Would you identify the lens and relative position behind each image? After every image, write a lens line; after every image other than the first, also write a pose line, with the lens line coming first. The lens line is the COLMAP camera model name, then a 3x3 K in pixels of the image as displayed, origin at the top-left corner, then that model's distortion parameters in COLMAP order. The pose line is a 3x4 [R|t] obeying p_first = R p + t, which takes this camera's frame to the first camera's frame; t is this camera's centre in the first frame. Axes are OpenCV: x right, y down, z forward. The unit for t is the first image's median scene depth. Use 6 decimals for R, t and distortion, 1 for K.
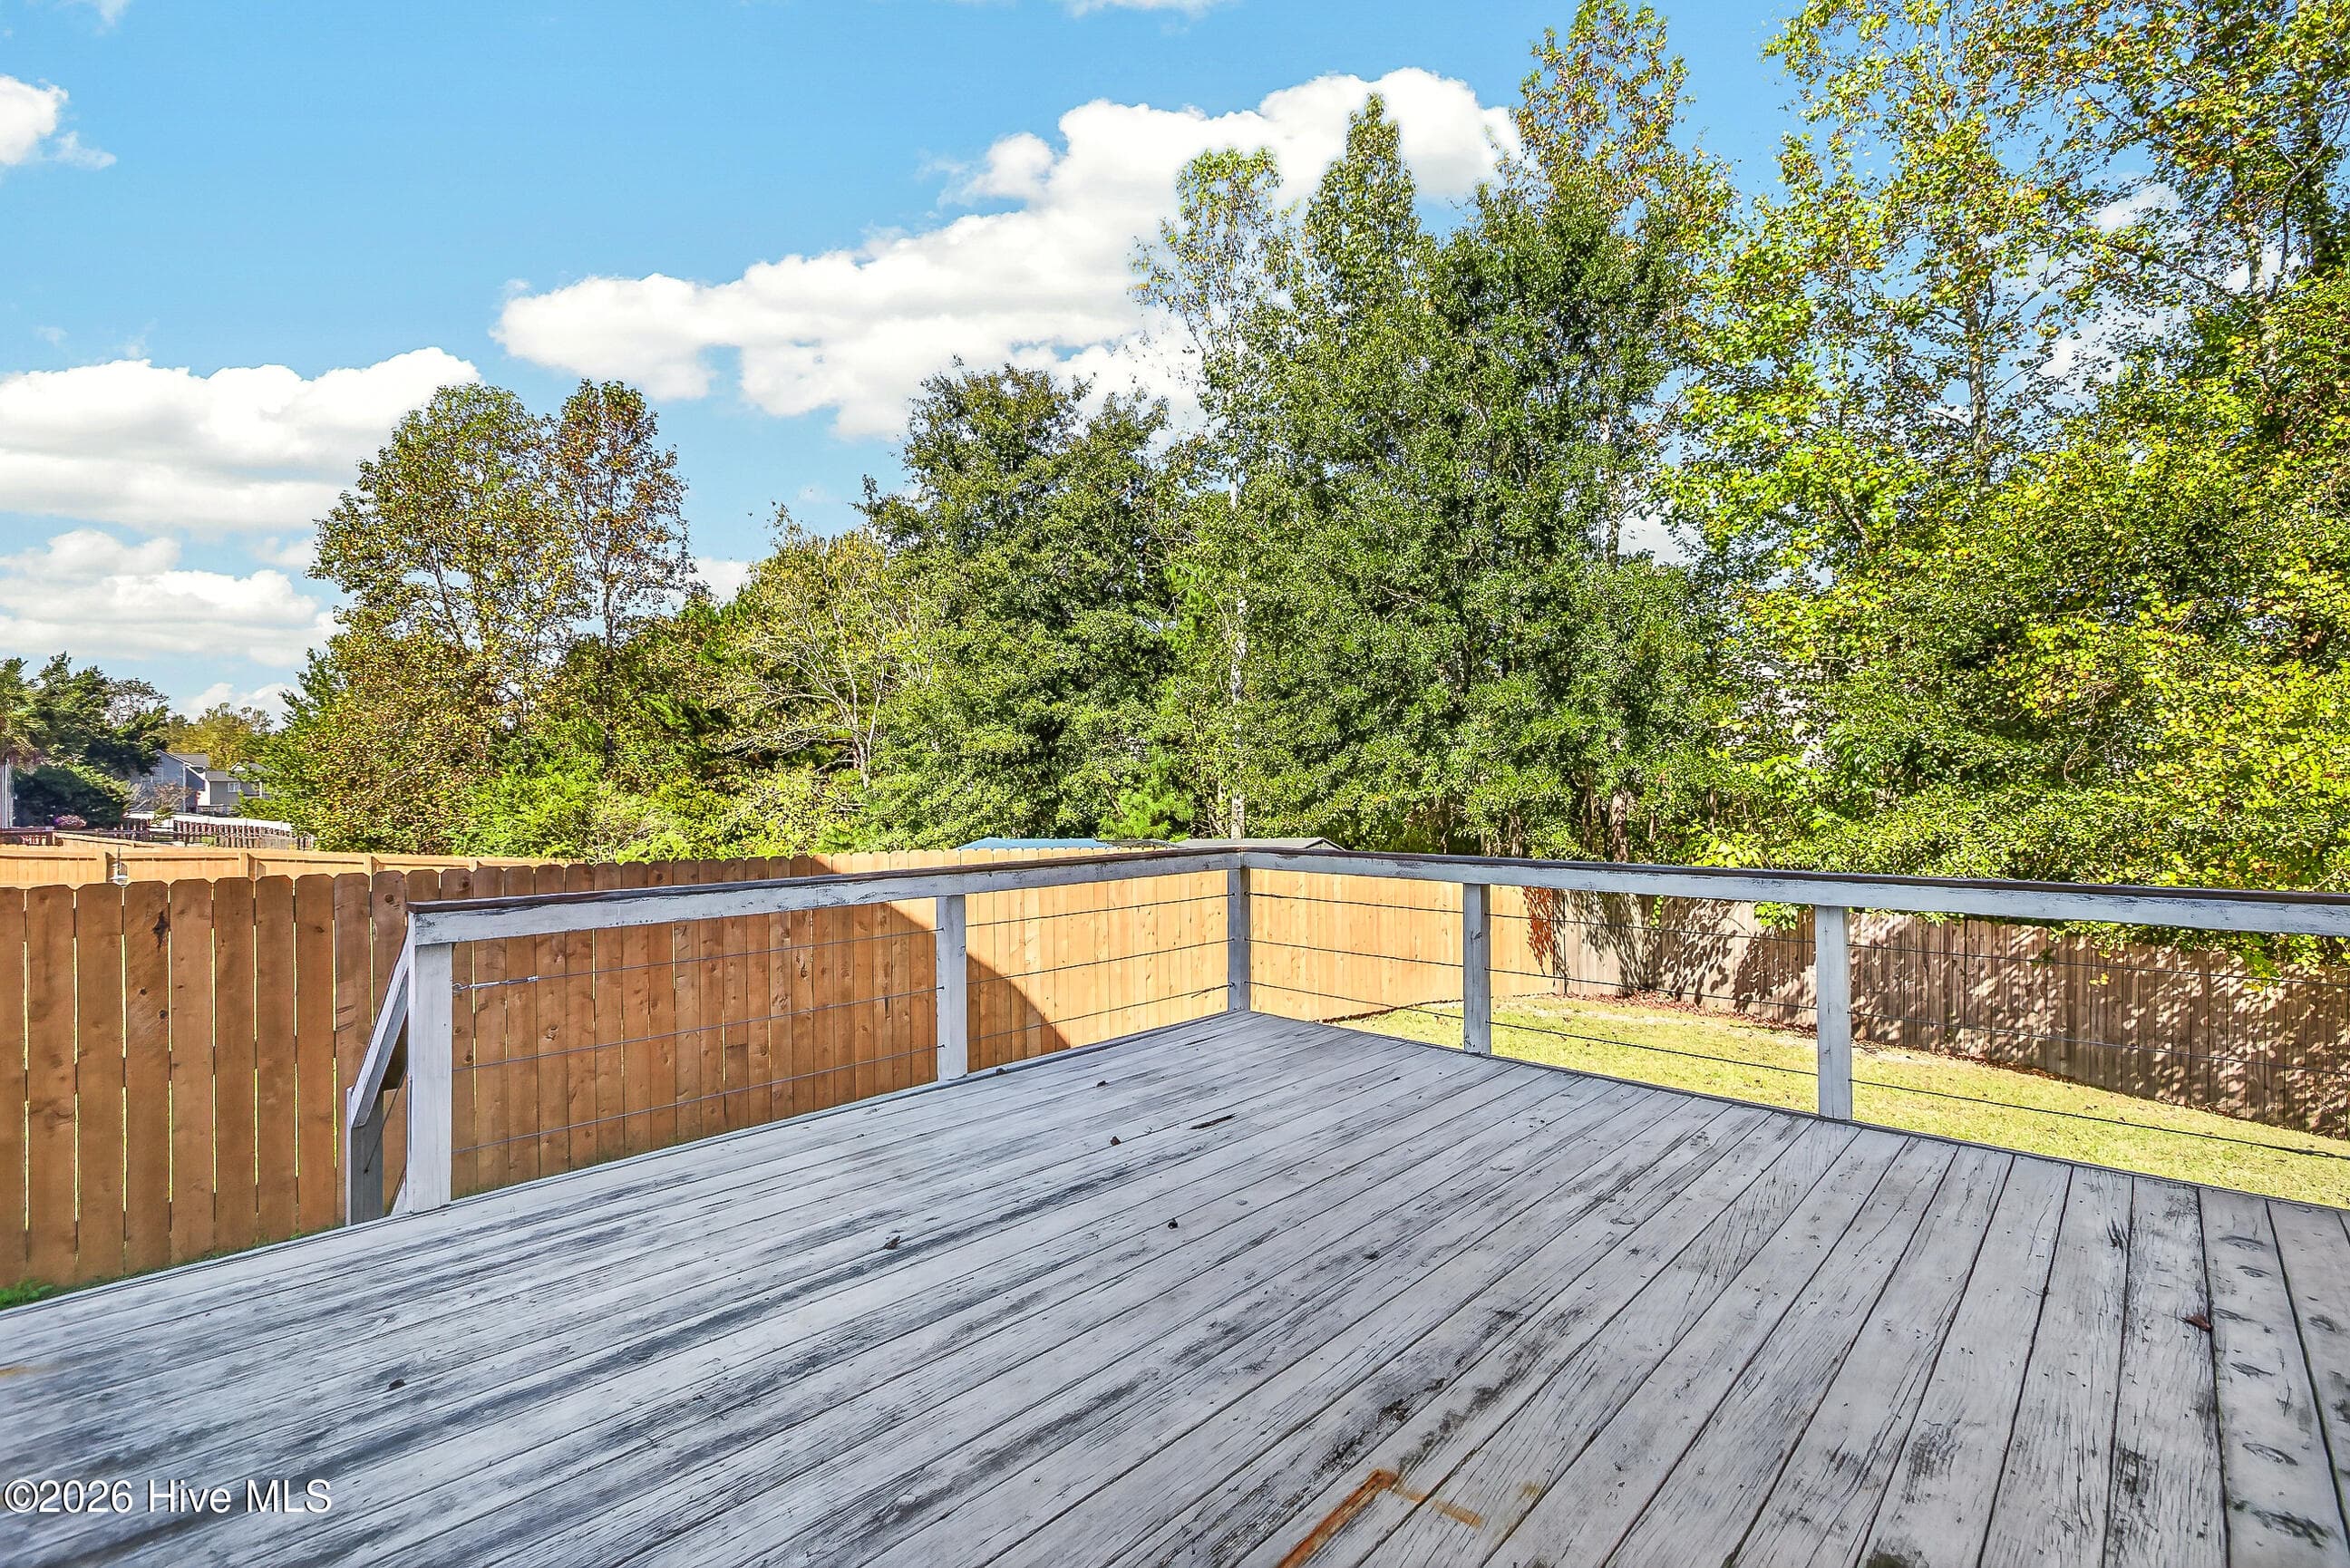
lens RADIAL K [[1062.7, 0, 1176.9], [0, 1062.7, 783.1], [0, 0, 1]] dist [0.012009, 0.001356]
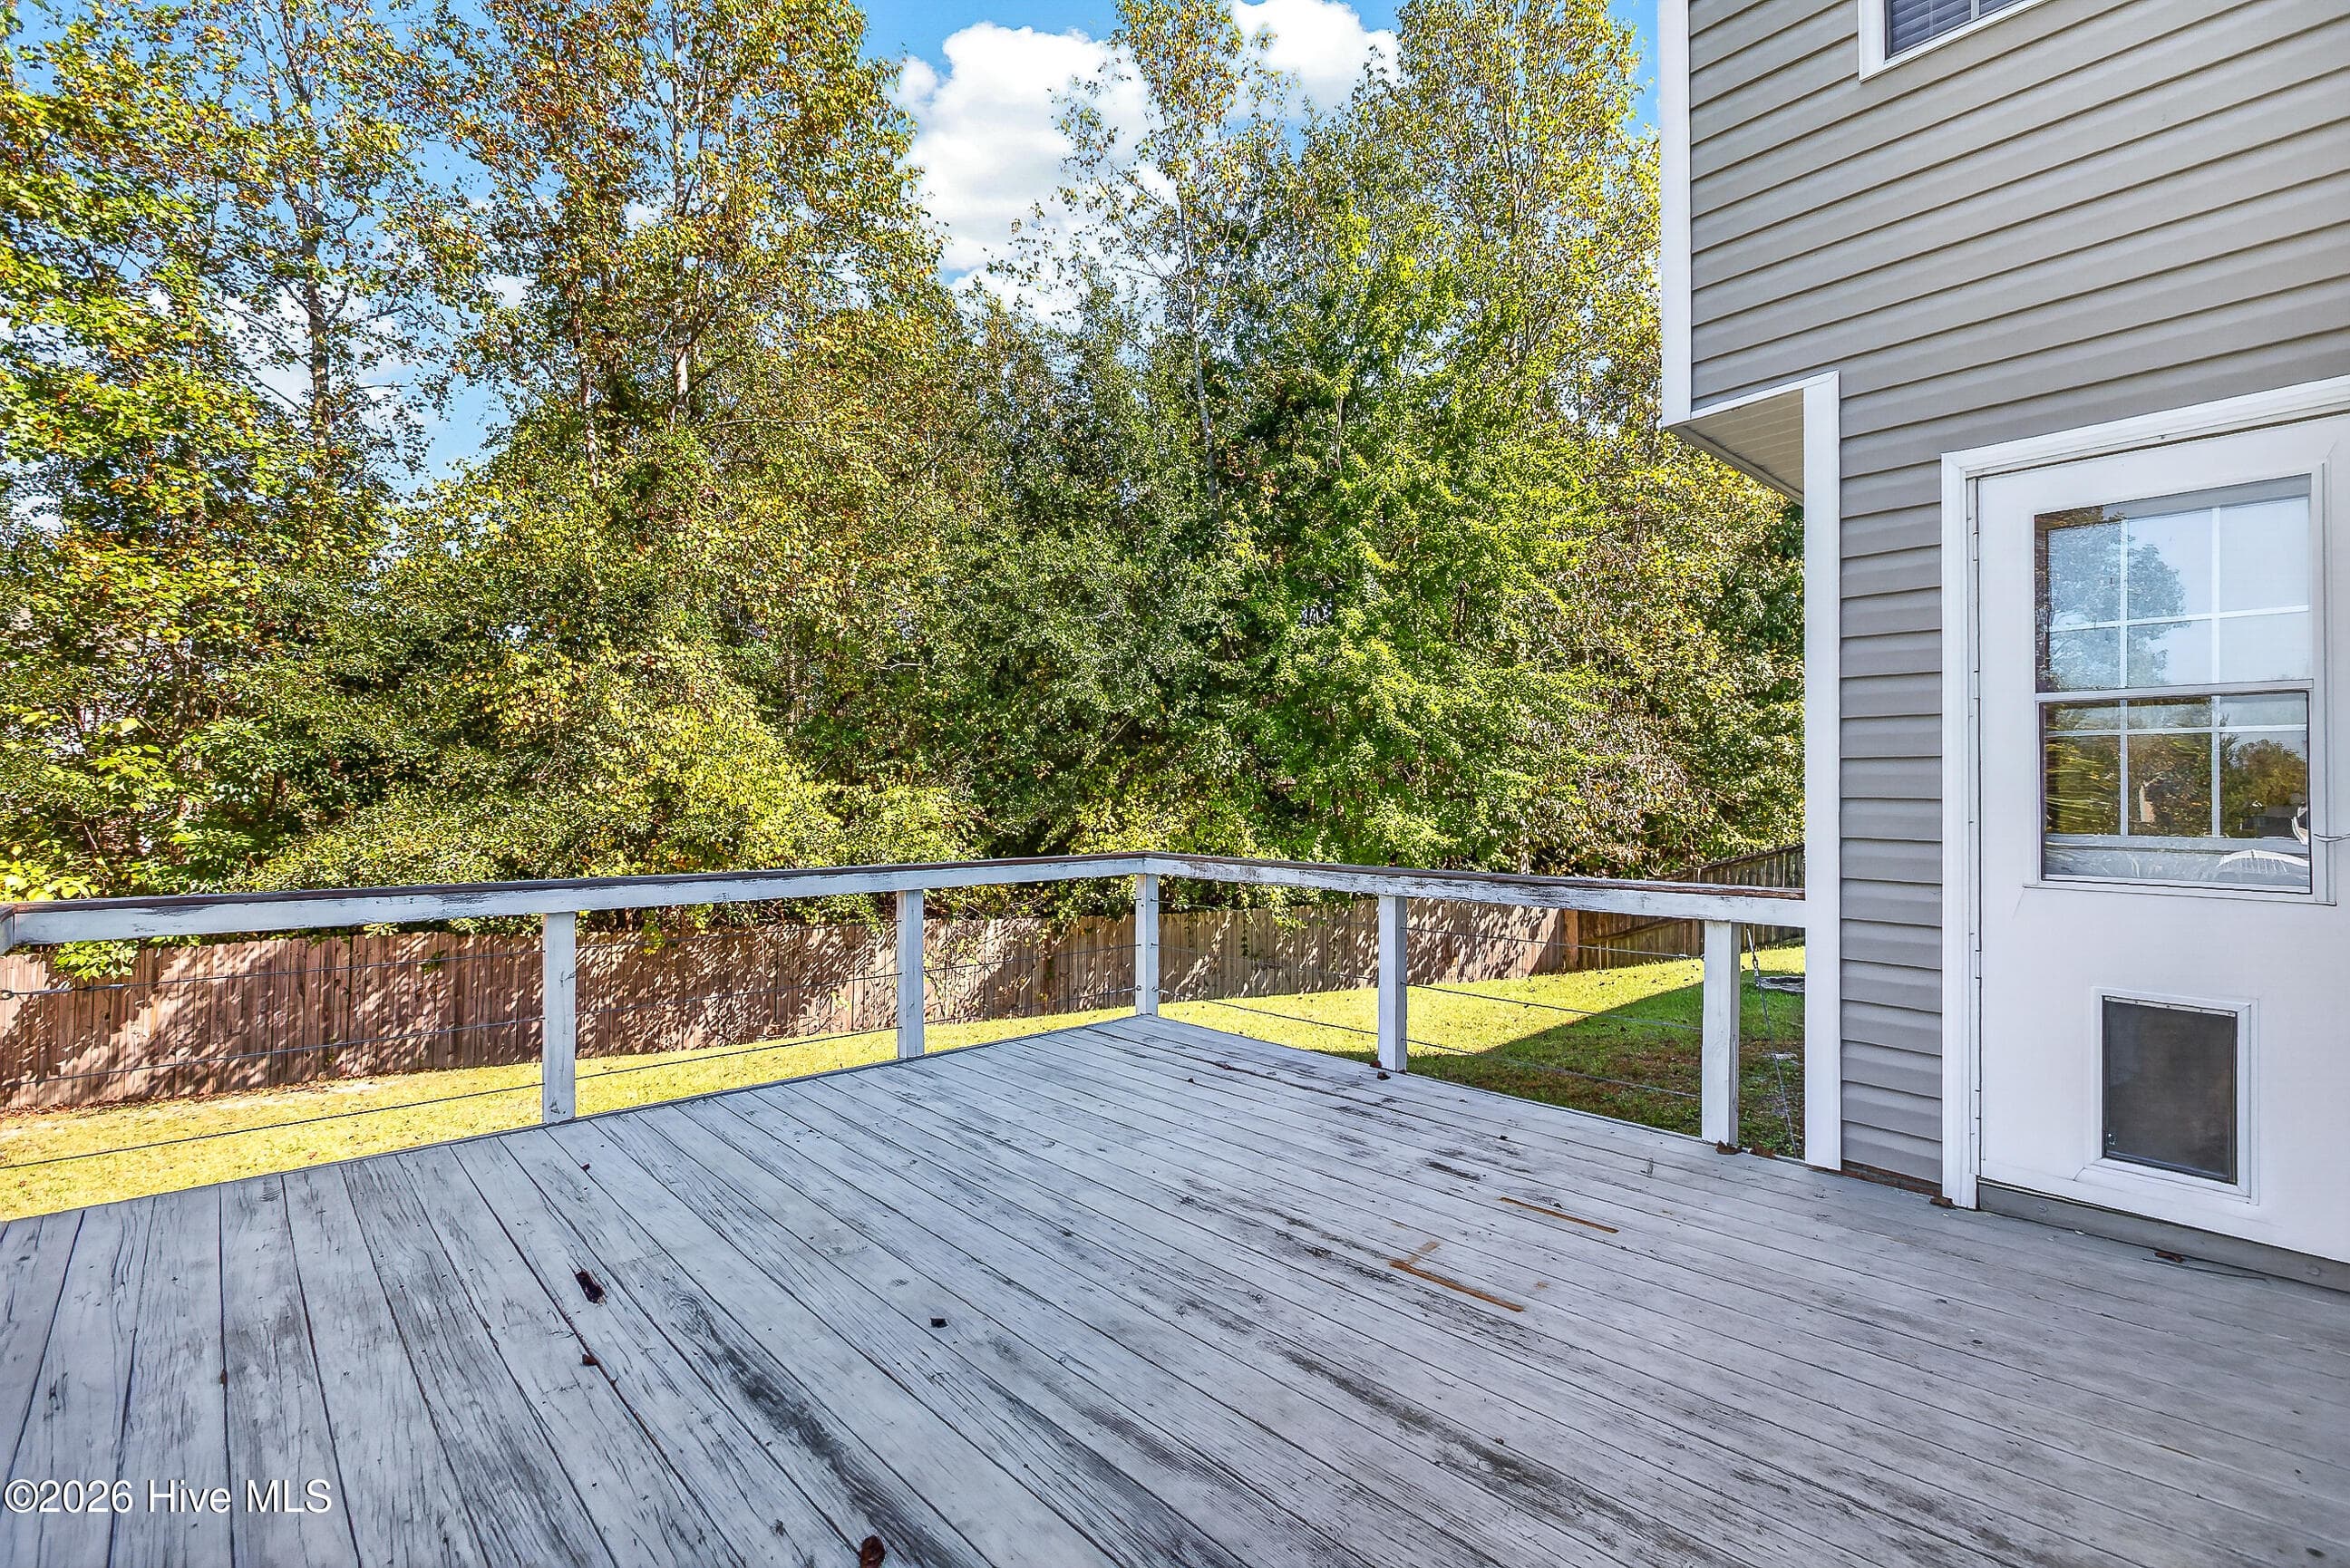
lens RADIAL K [[1062.7, 0, 1221.9], [0, 1062.7, 801.9], [0, 0, 1]] dist [0.012009, 0.001356]
pose [[0.048514, 0.003591, 0.998816, -0.613888], [-0.008902, 0.999955, -0.003163, 0.012734], [-0.998783, -0.008738, 0.048544, 0.567992]]
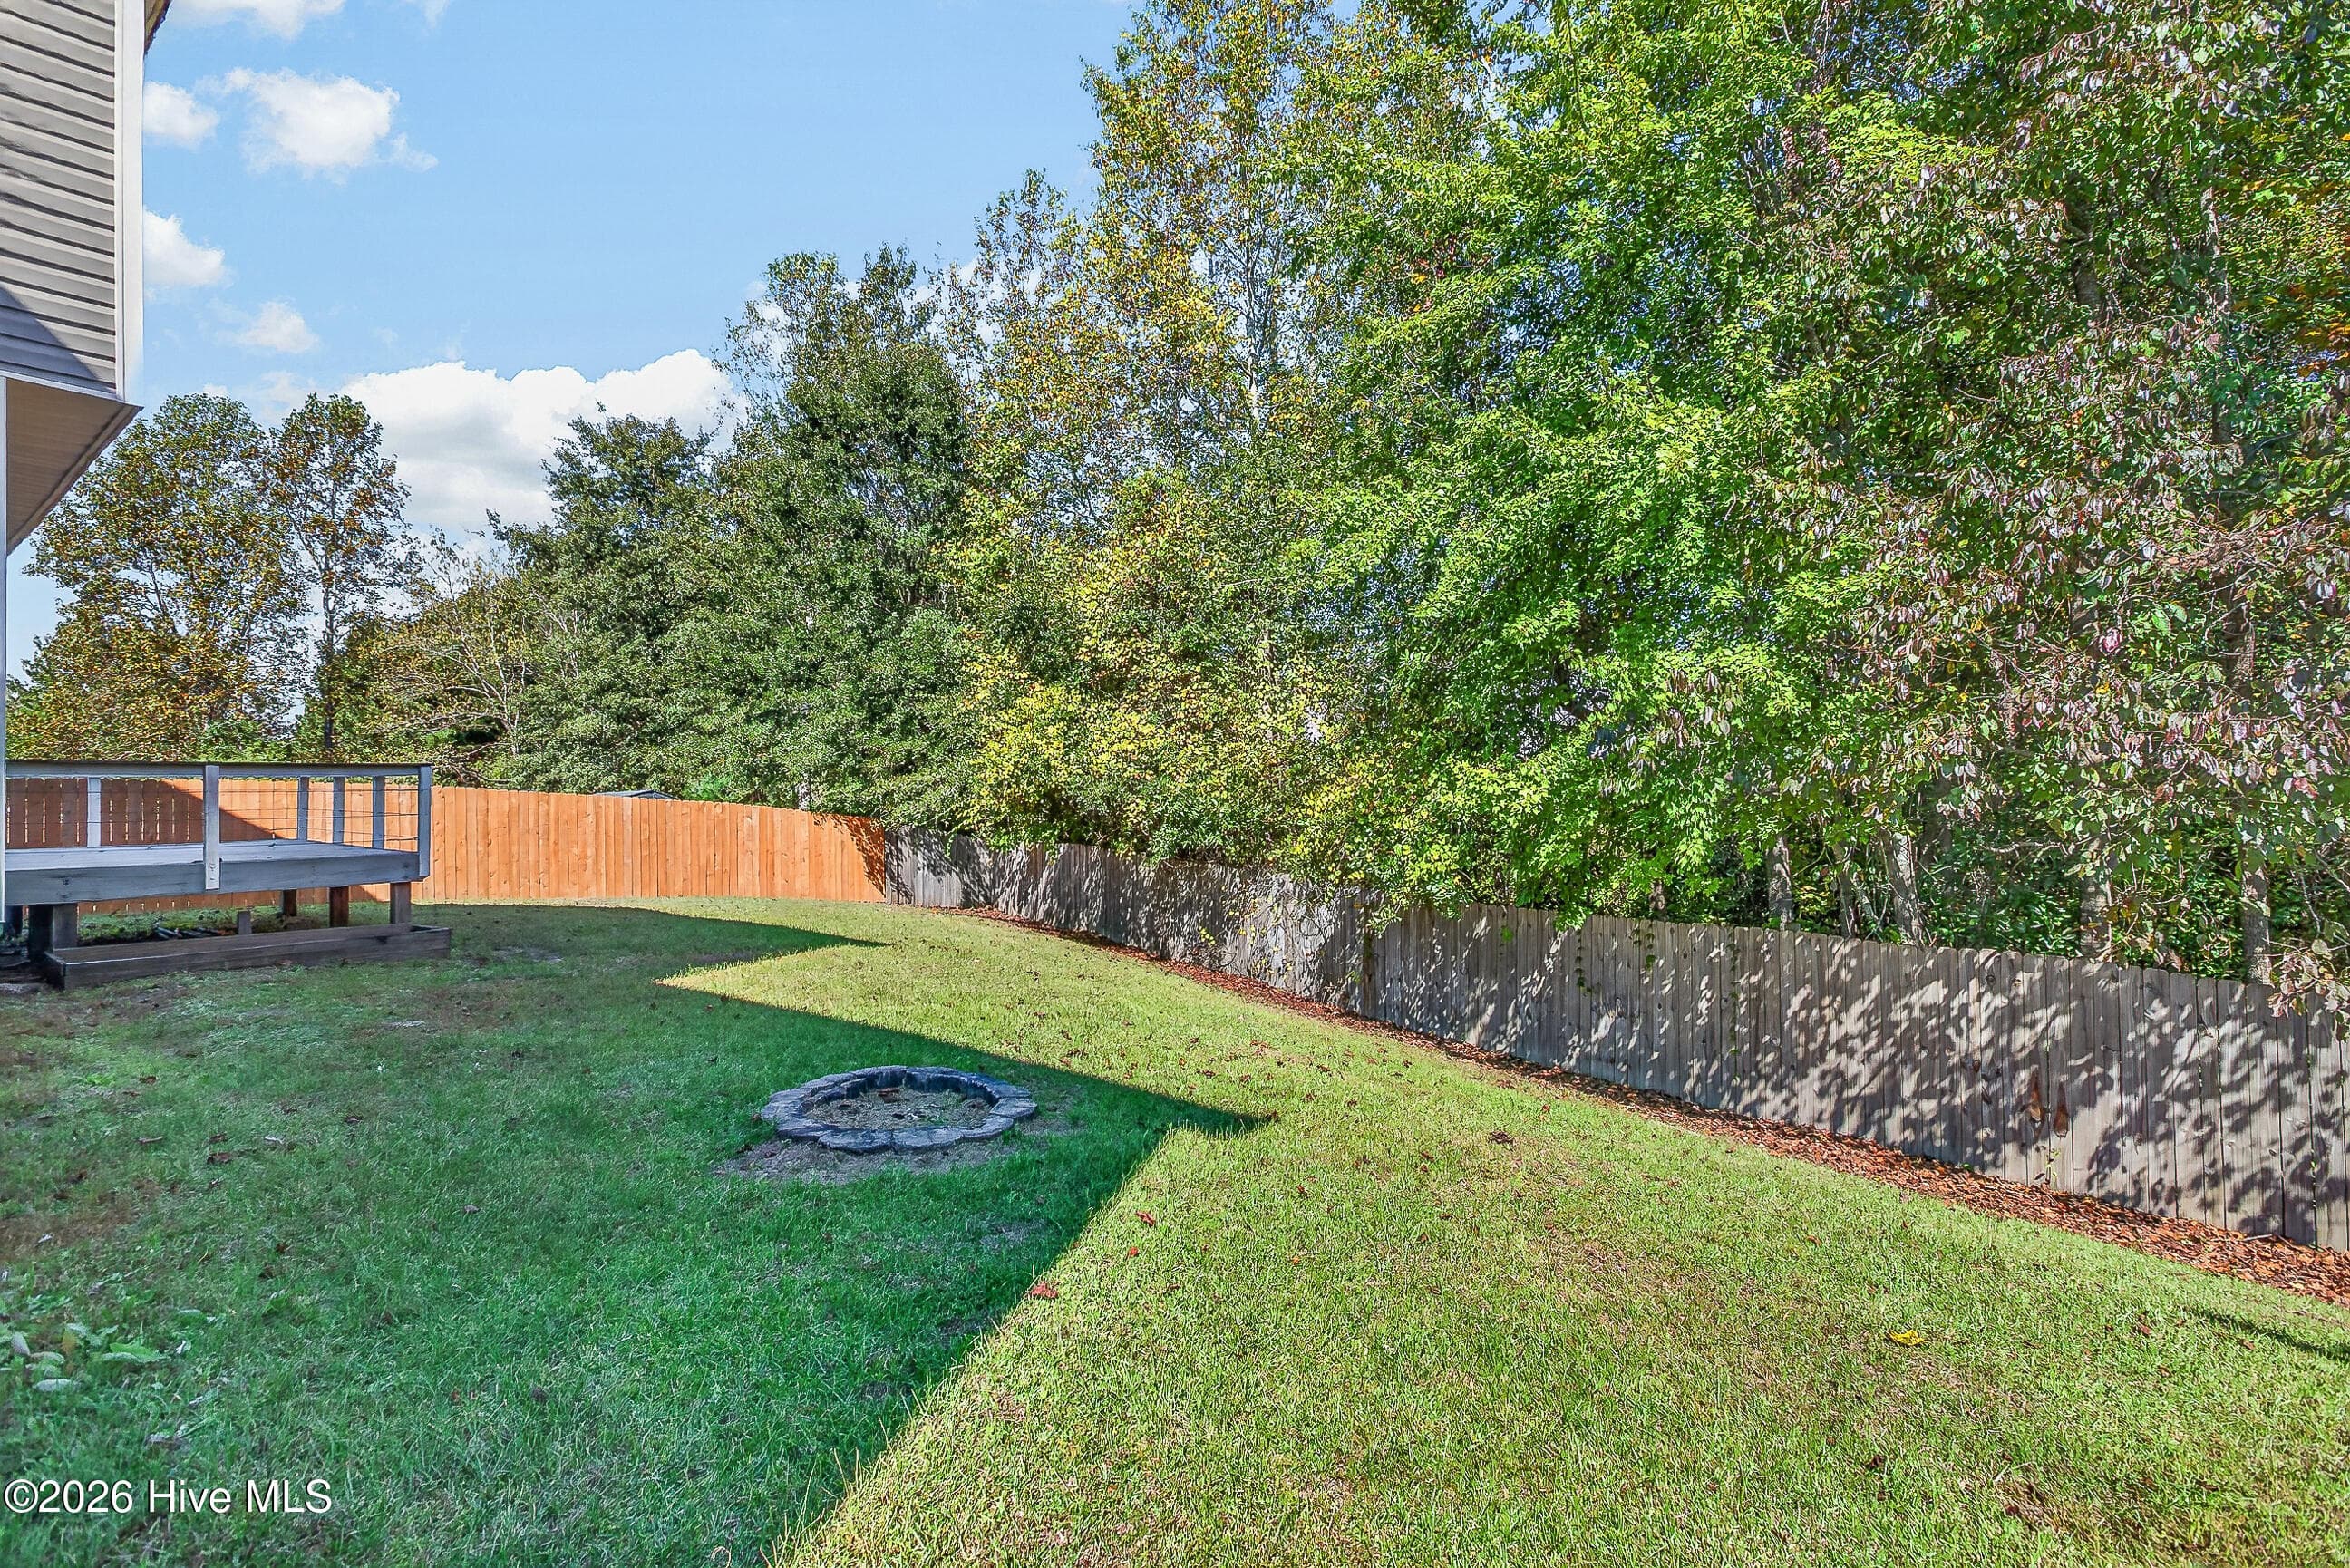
lens RADIAL K [[1084.7, 0, 1177.3], [0, 1084.7, 779.2], [0, 0, 1]] dist [-0.022888, 0.006146]
pose [[0.993841, 0.004048, 0.110744, 1.600378], [-0.004333, 0.999988, 0.002336, 0.063477], [-0.110733, -0.002802, 0.993846, -1.395723]]
